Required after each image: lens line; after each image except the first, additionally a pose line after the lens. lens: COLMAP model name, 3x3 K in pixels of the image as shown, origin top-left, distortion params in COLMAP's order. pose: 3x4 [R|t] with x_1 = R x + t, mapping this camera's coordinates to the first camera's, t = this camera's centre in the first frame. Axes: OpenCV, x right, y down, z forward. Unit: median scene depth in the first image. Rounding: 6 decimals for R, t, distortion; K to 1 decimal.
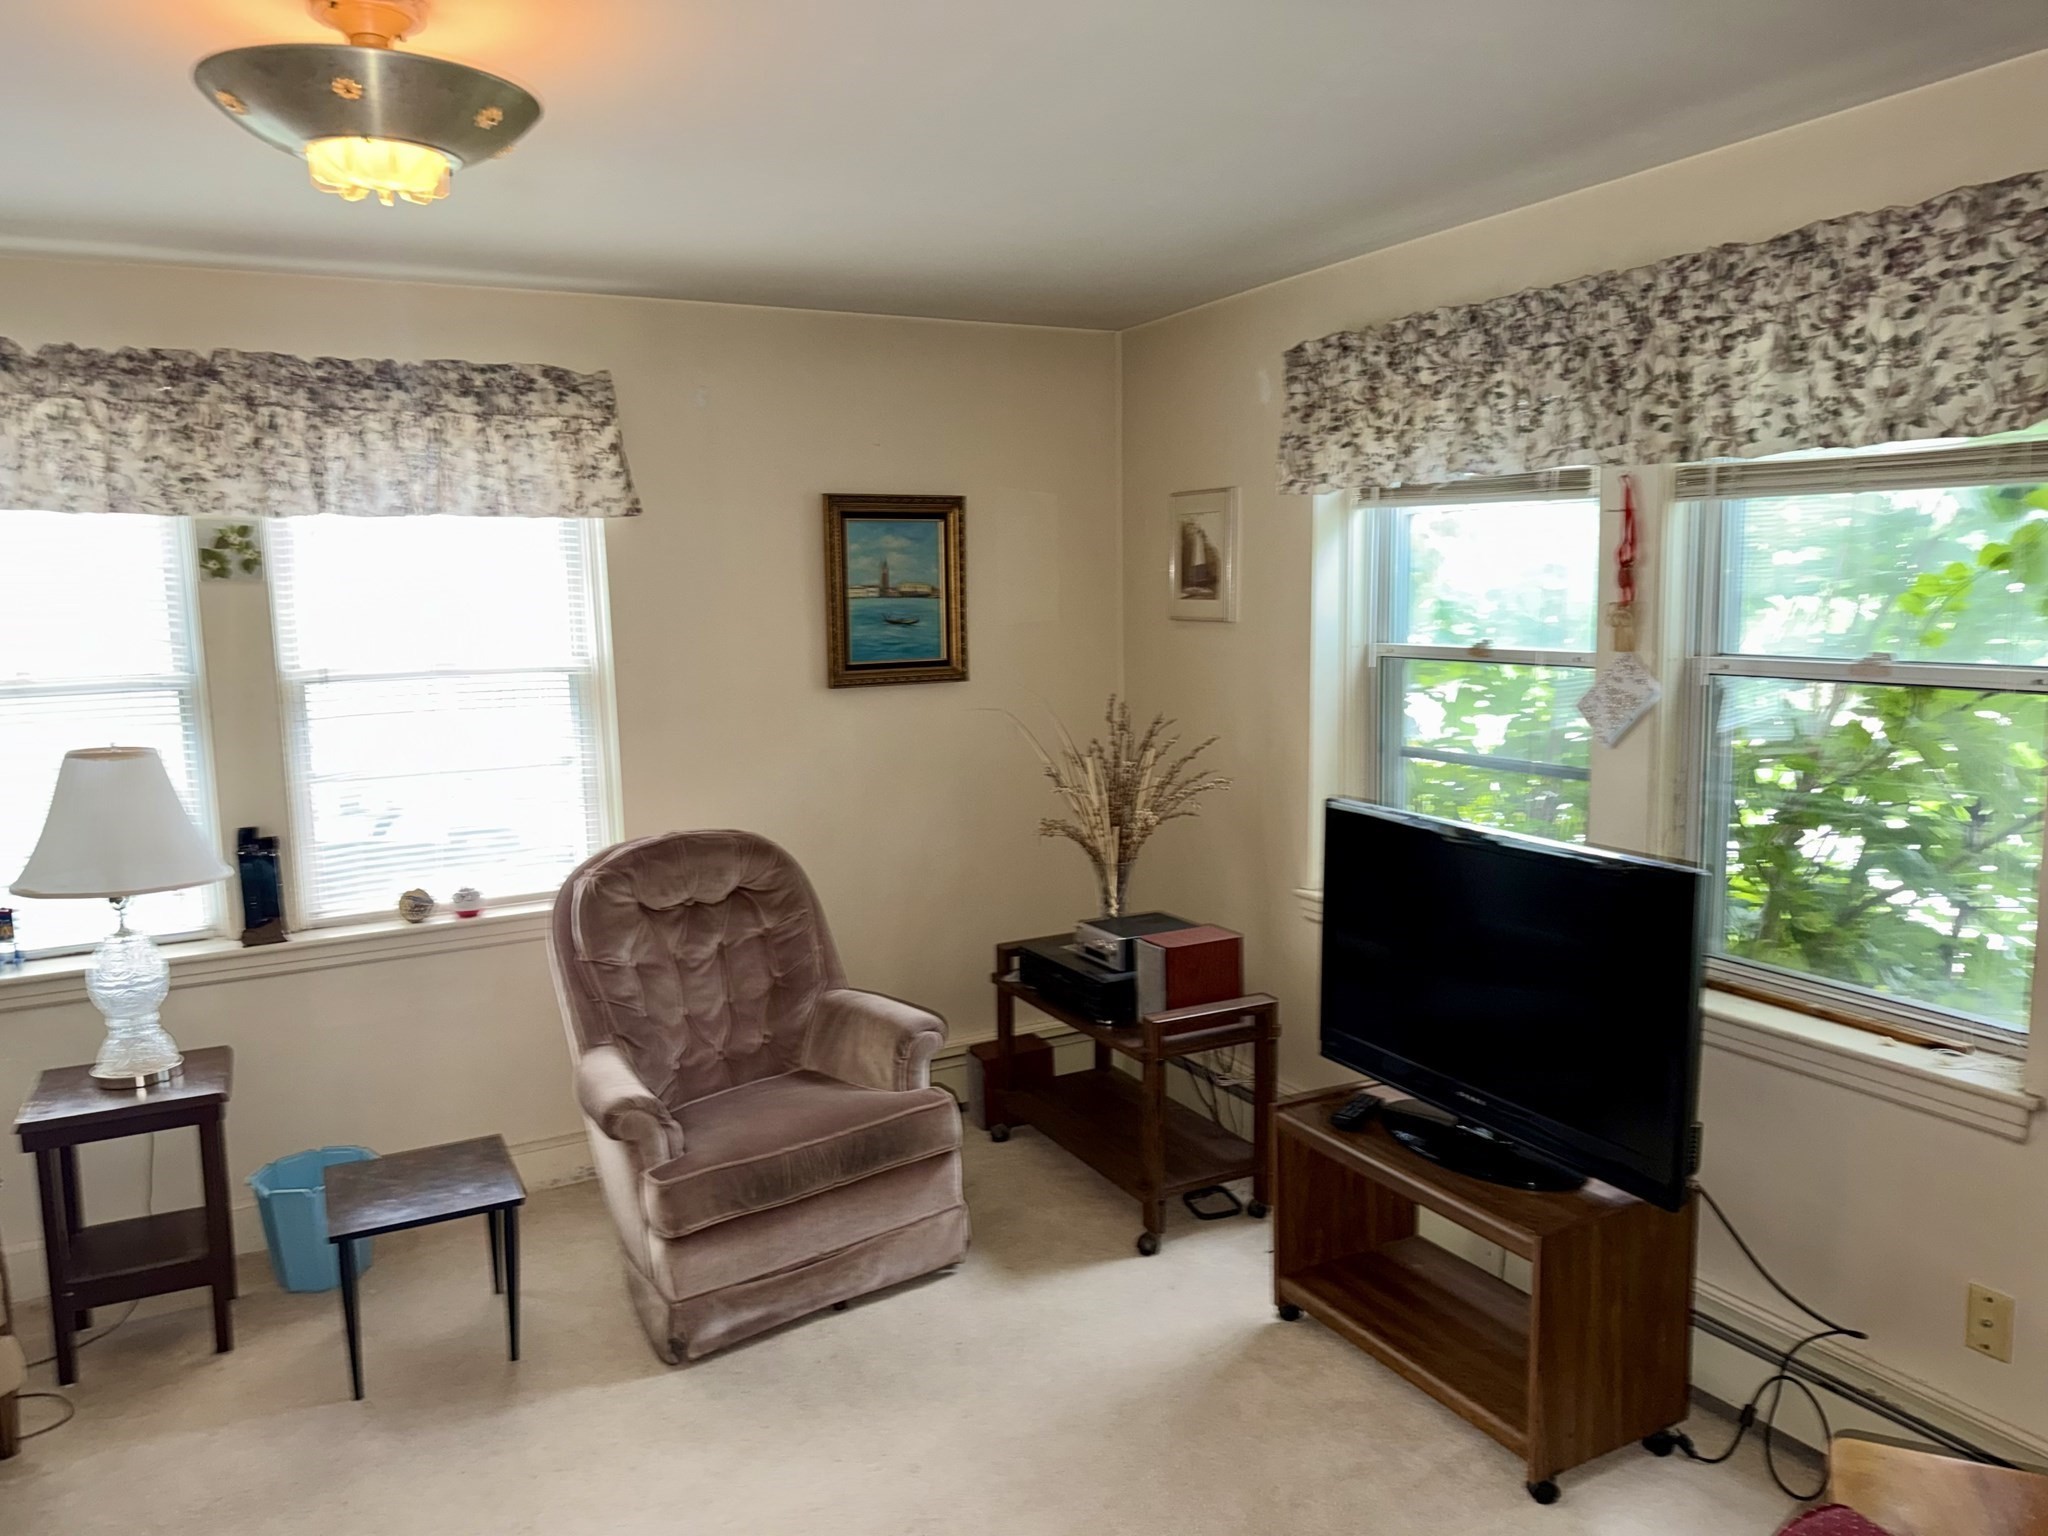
lens RADIAL K [[1435.0, 0, 1024.0], [0, 1435.0, 768.0], [0, 0, 1]] dist [0.036336, -0.037243]
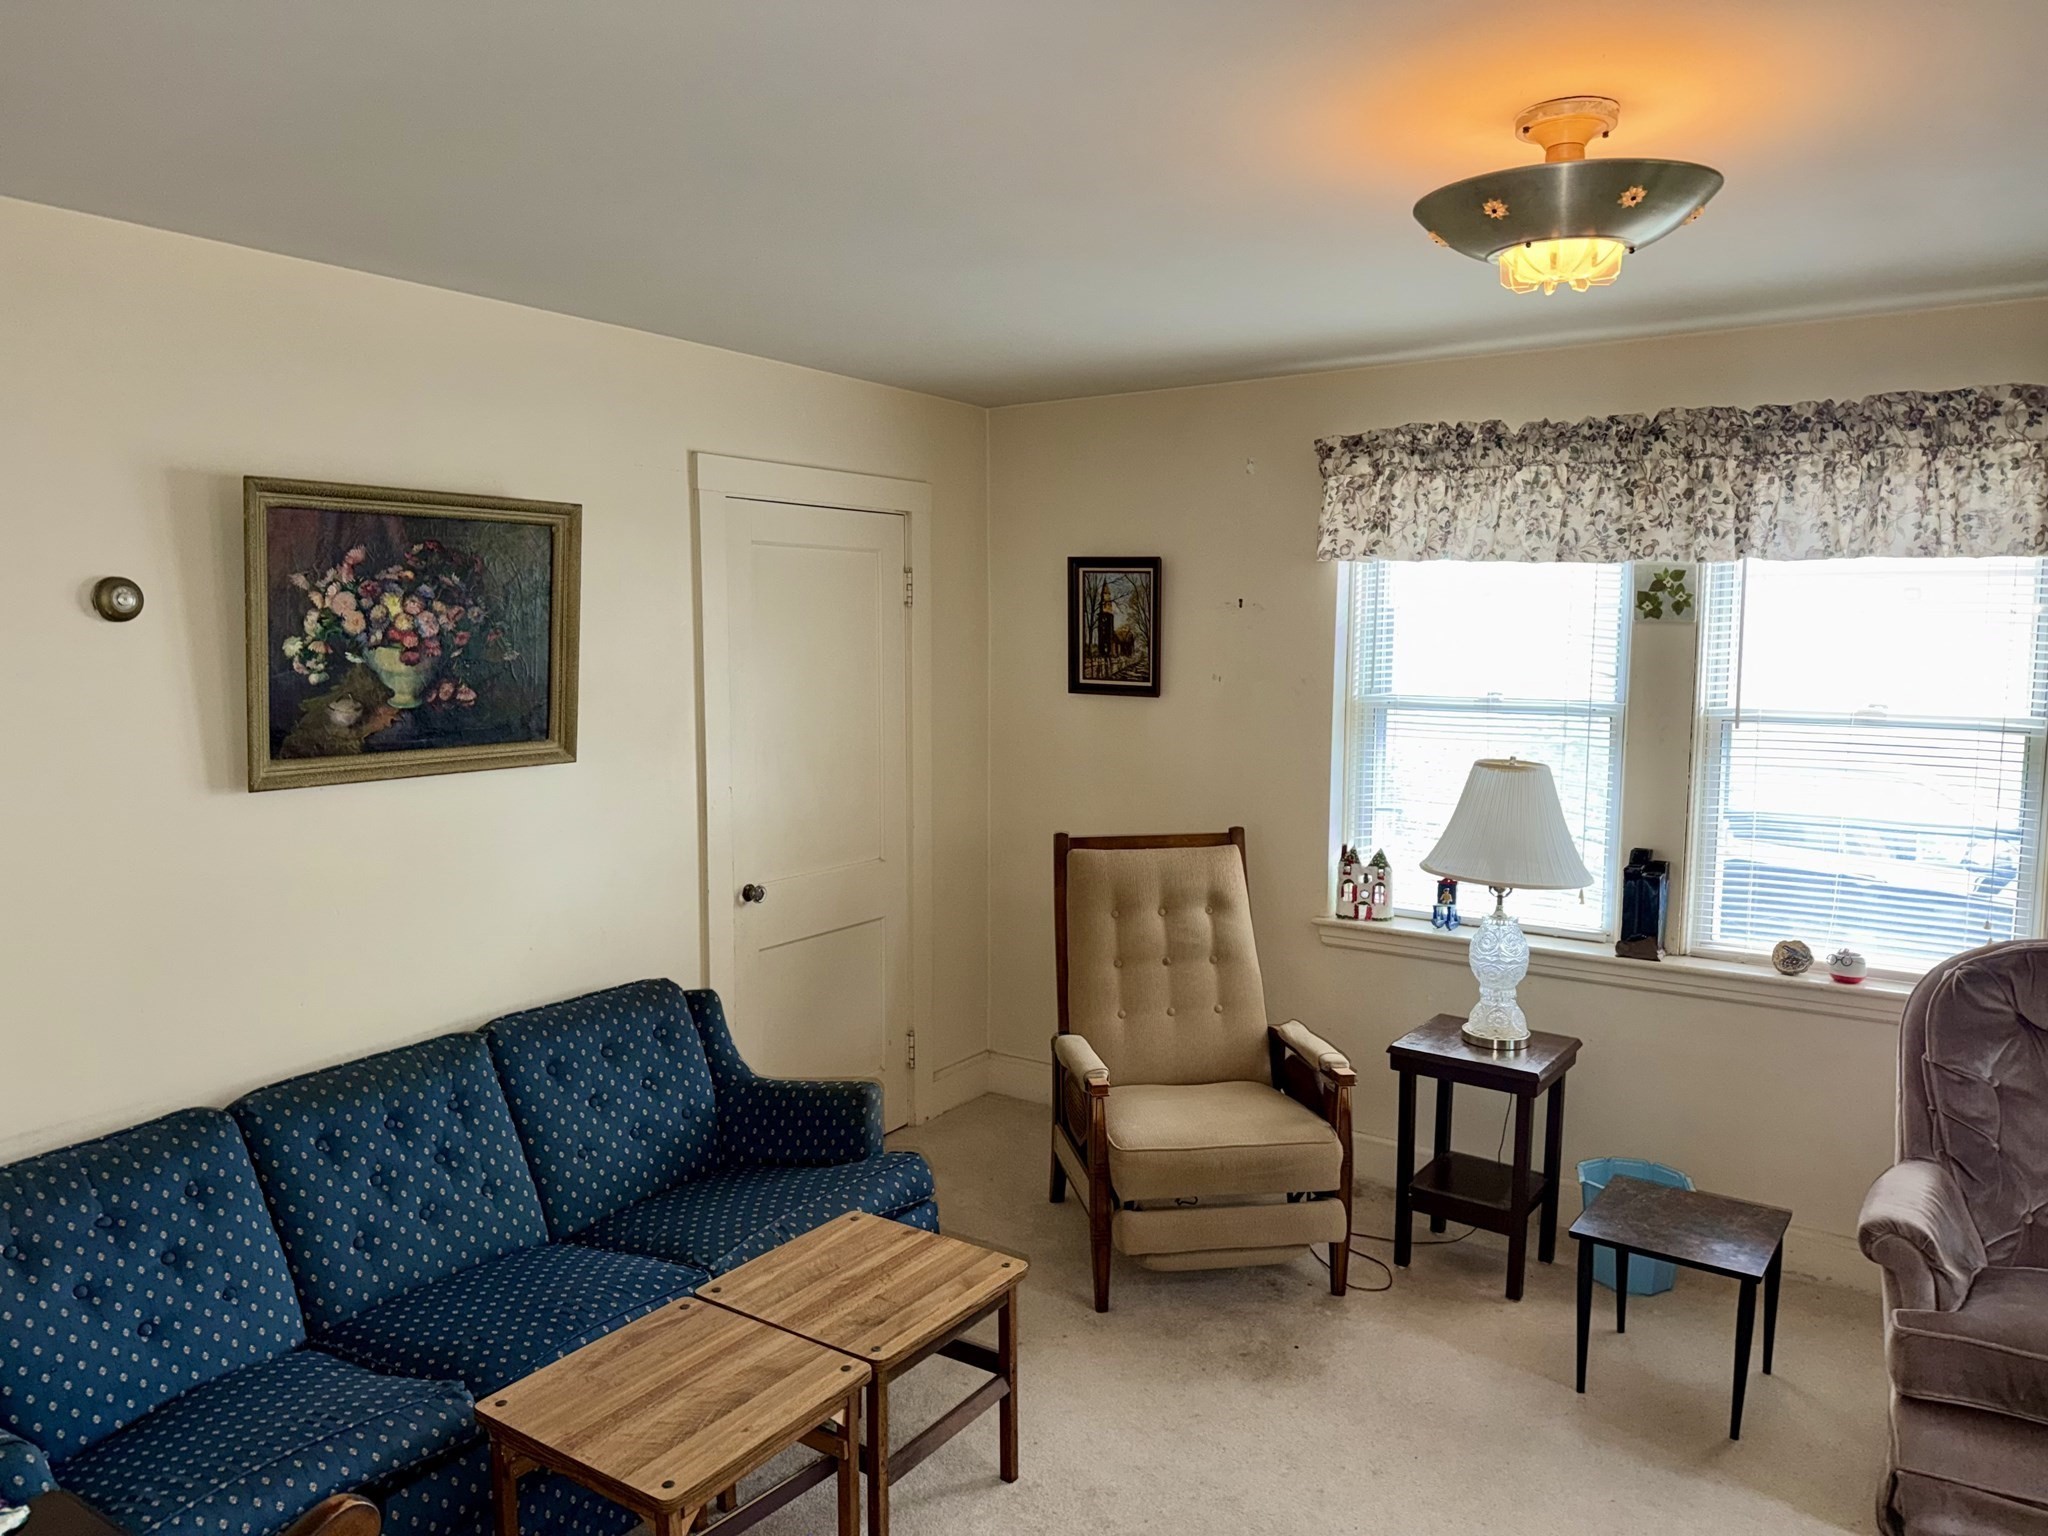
lens RADIAL K [[1435.0, 0, 1024.0], [0, 1435.0, 768.0], [0, 0, 1]] dist [0.036336, -0.037243]
pose [[0.467073, 0.117095, -0.876431, 0.195522], [-0.131136, 0.989405, 0.062302, -0.026455], [0.874441, 0.085832, 0.477479, 0.080601]]
